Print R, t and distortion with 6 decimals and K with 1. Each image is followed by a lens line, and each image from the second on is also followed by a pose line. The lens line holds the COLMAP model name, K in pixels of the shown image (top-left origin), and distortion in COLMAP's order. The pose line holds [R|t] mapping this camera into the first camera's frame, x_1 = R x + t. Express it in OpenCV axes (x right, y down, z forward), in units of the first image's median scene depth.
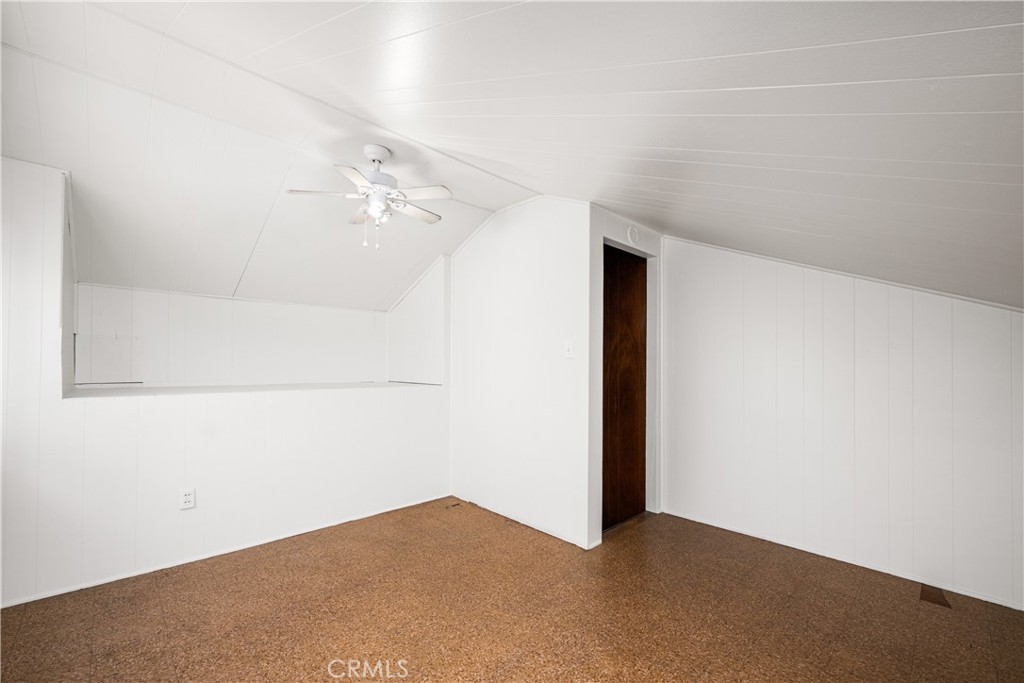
lens RADIAL K [[414.8, 0, 515.5], [0, 414.8, 366.1], [0, 0, 1]] dist [0.002268, -0.001212]
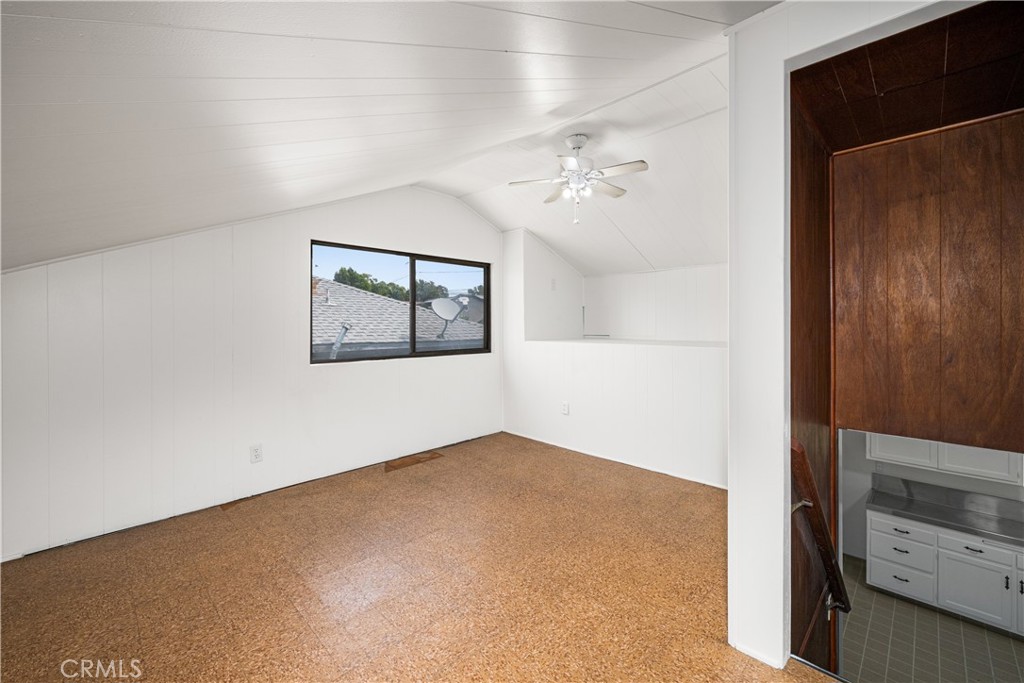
lens RADIAL K [[414.8, 0, 509.1], [0, 414.8, 327.9], [0, 0, 1]] dist [0.002268, -0.001212]
pose [[0.032962, 0.003350, -0.999451, 0.795401], [0.001067, 0.999994, 0.003387, 0.008169], [0.999456, -0.001178, 0.032958, 0.741119]]
